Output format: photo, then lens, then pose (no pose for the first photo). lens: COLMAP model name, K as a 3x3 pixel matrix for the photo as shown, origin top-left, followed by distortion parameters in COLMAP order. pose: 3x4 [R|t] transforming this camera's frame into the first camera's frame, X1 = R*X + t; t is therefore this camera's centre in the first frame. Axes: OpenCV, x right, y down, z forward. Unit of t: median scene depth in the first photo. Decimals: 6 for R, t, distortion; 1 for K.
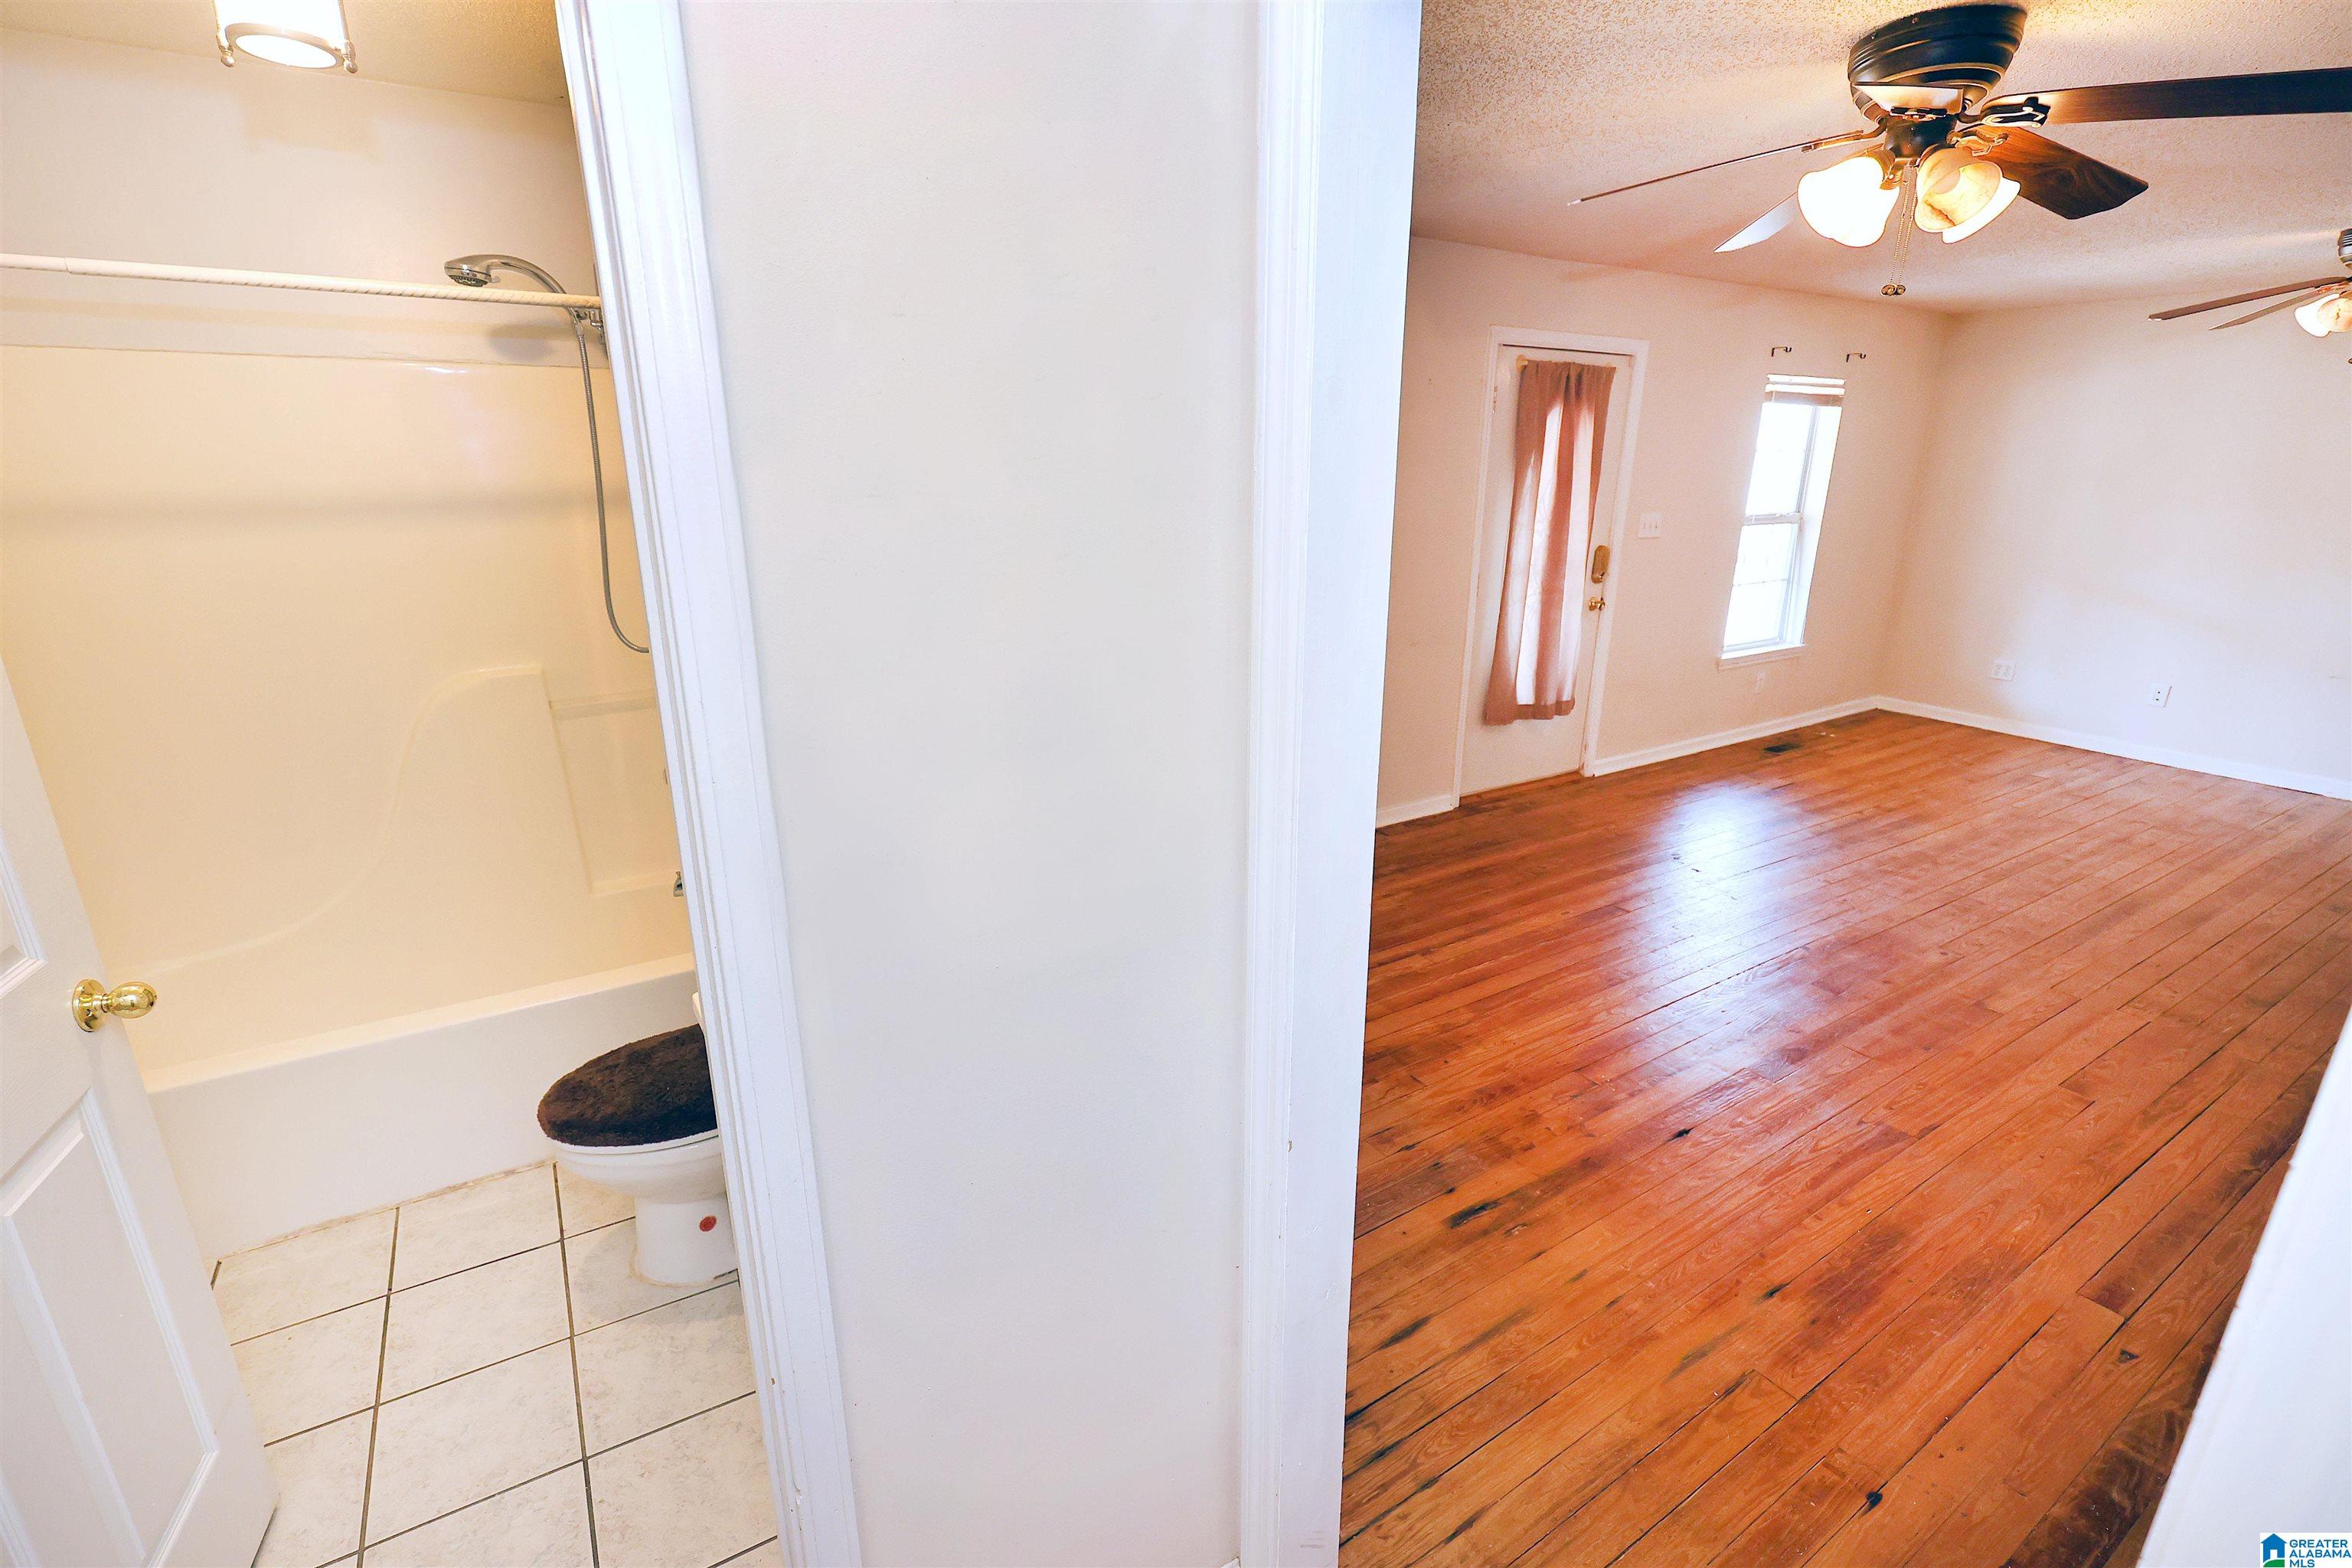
lens RADIAL K [[1057.7, 0, 1174.6], [0, 1057.7, 795.8], [0, 0, 1]] dist [-0.002659, -0.000100]
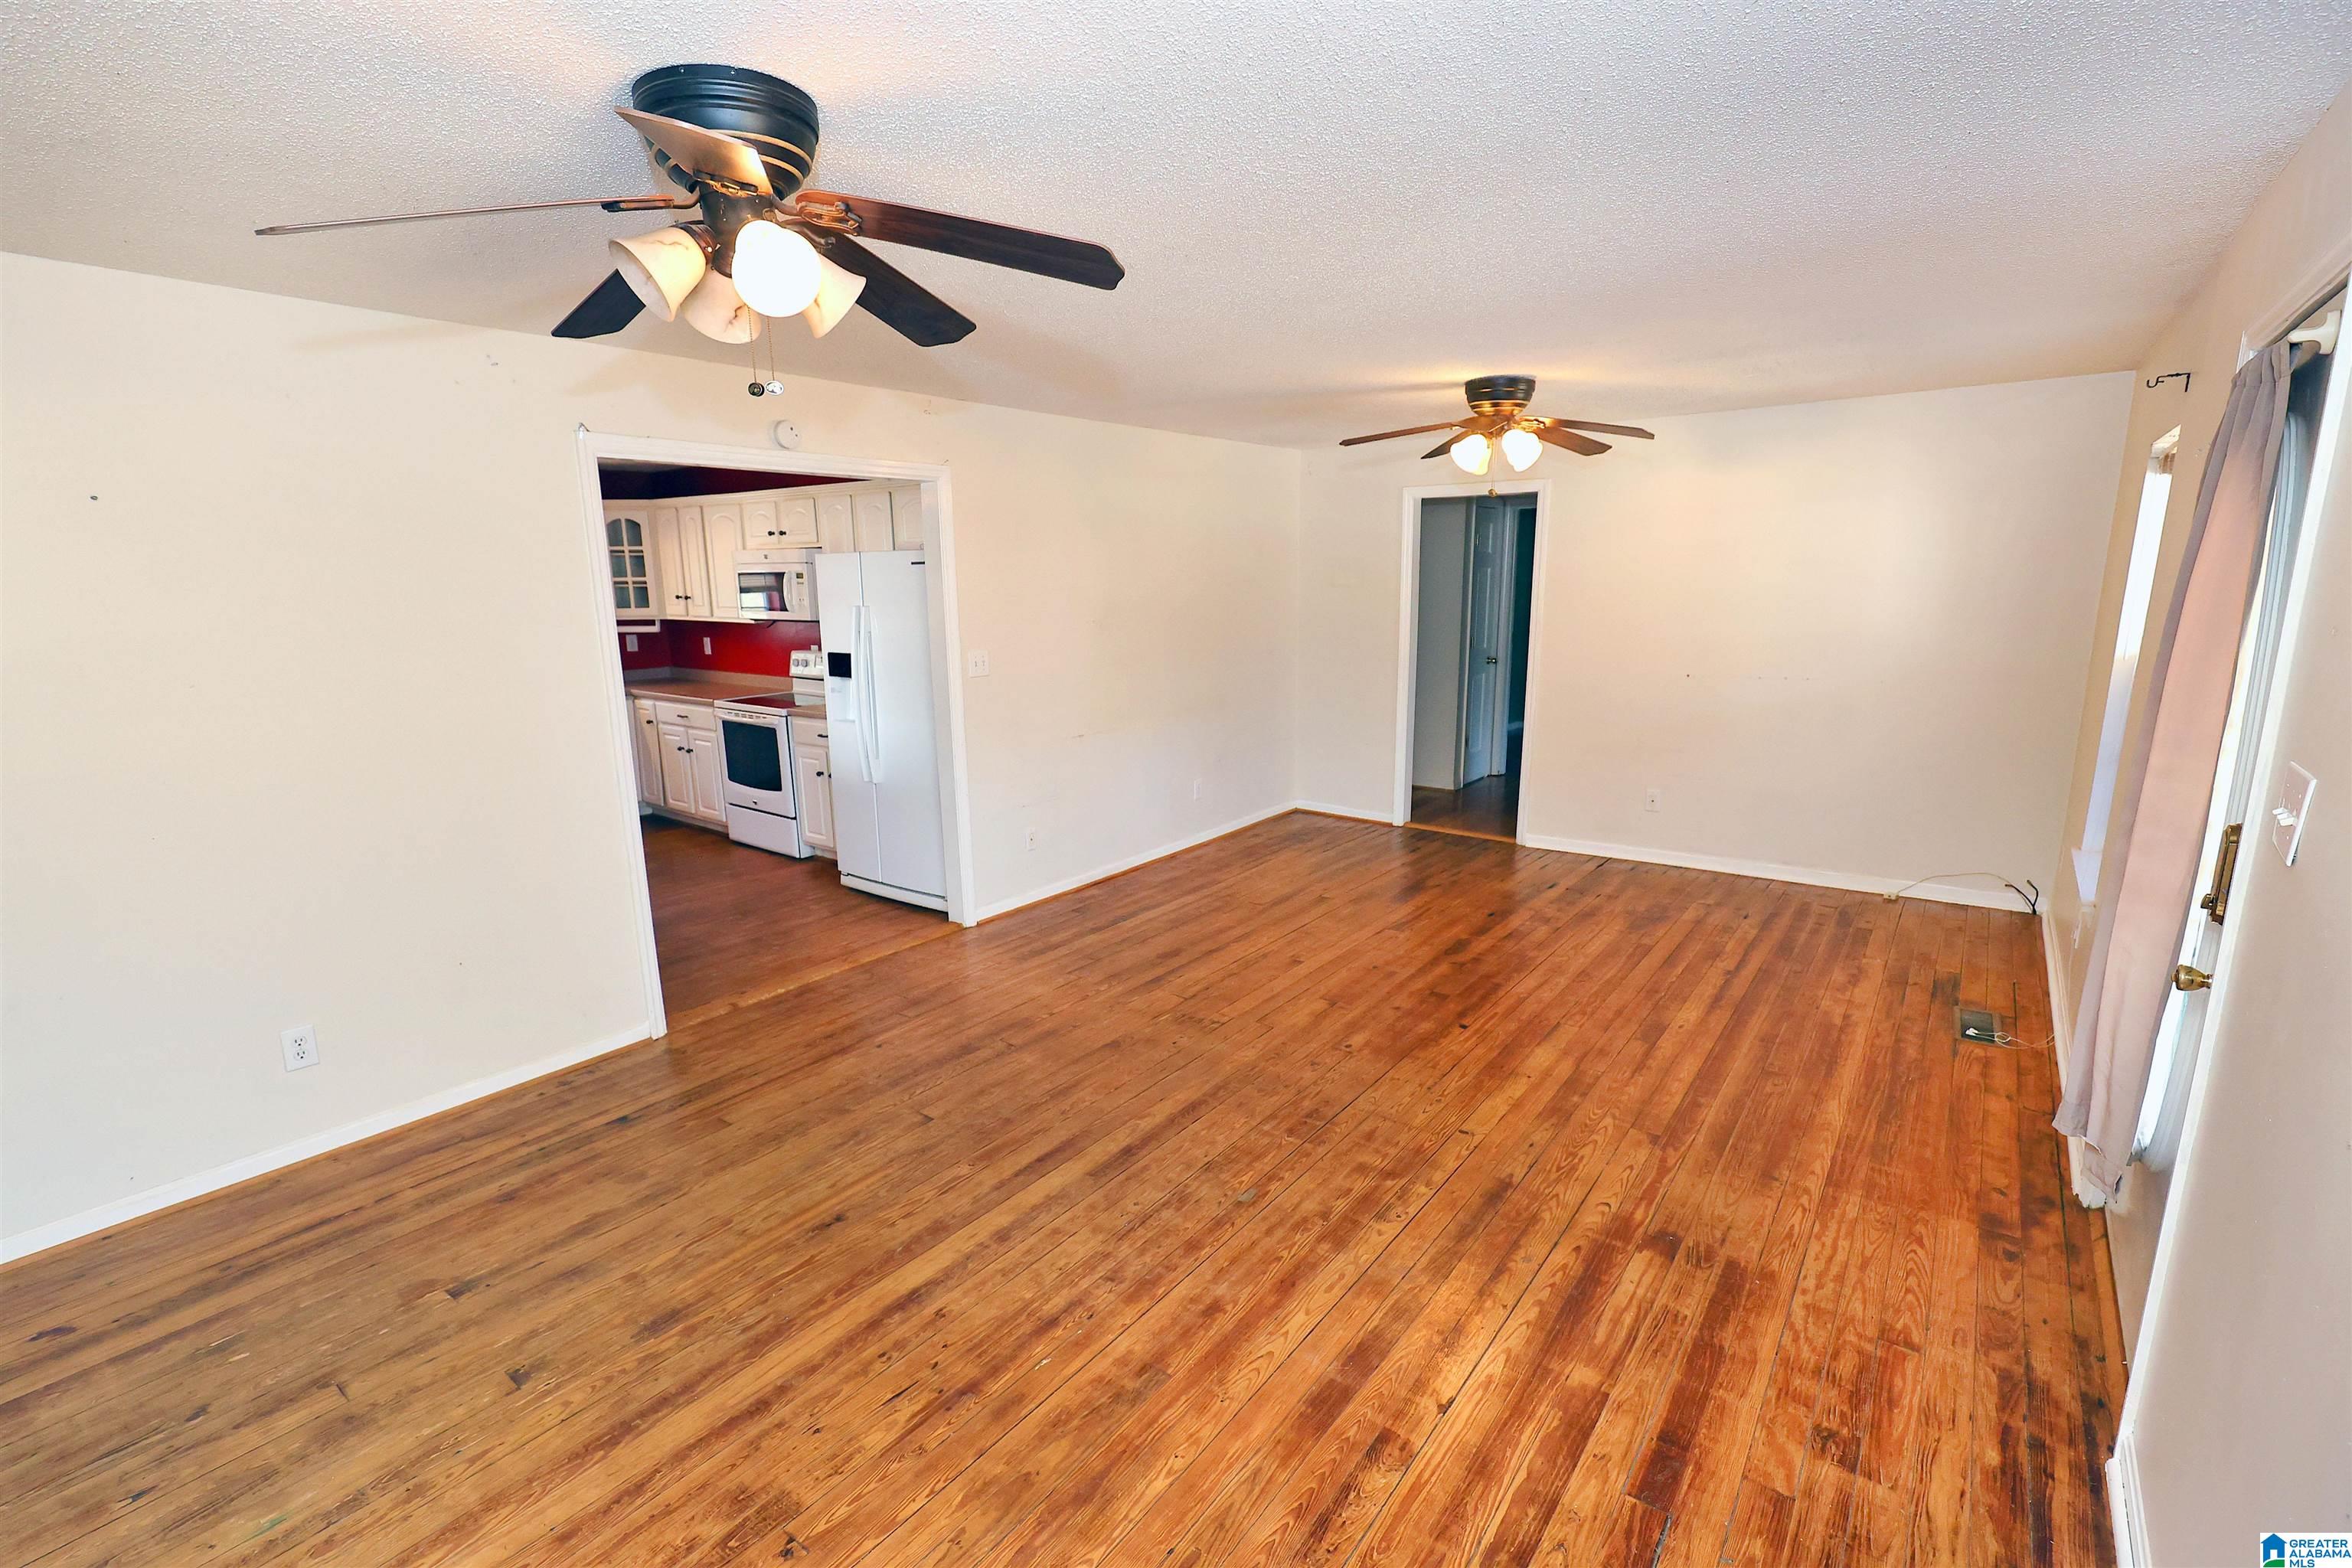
lens RADIAL K [[1057.7, 0, 1174.1], [0, 1057.7, 794.9], [0, 0, 1]] dist [-0.002659, -0.000100]
pose [[-0.936588, 0.085458, -0.339852, 1.009335], [-0.093443, 0.873792, 0.477237, -0.448515], [0.337744, 0.478732, -0.810398, 1.377584]]
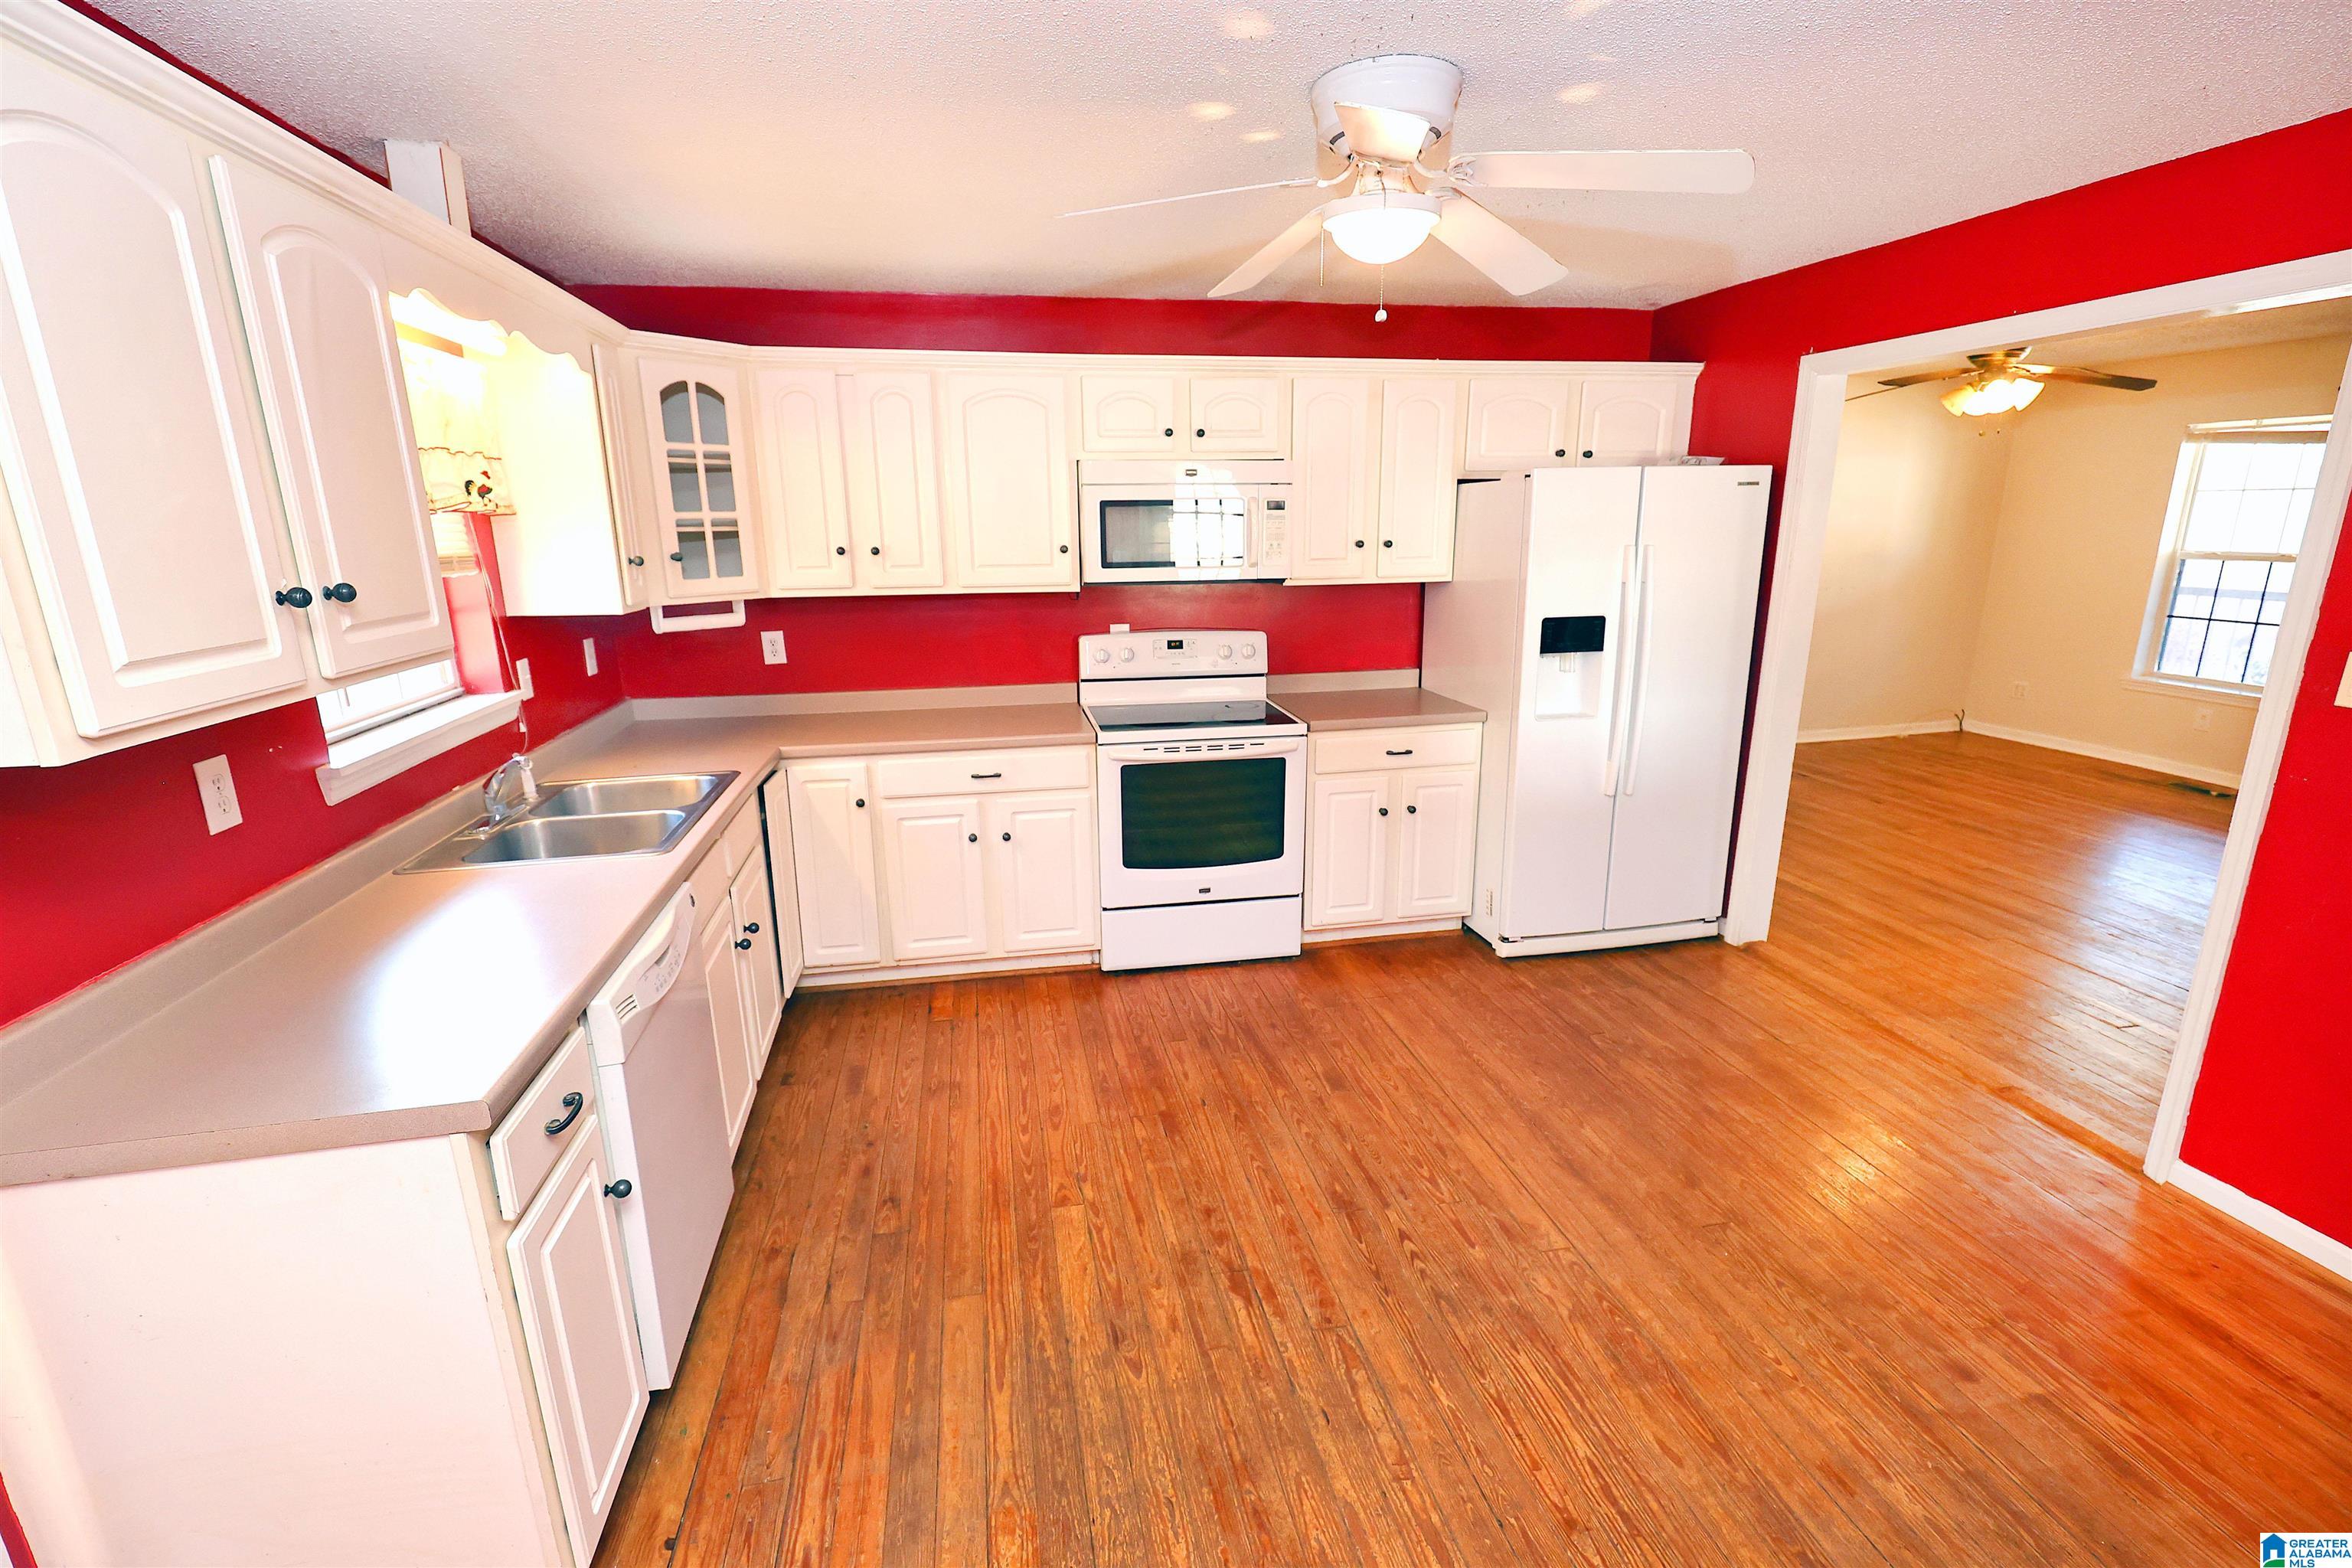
lens RADIAL K [[1057.7, 0, 1180.3], [0, 1057.7, 789.0], [0, 0, 1]] dist [-0.002659, -0.000100]
pose [[-0.360009, 0.242165, -0.900972, 1.844361], [-0.272246, 0.896423, 0.349726, -0.052461], [0.892343, 0.371190, -0.256792, 0.149130]]
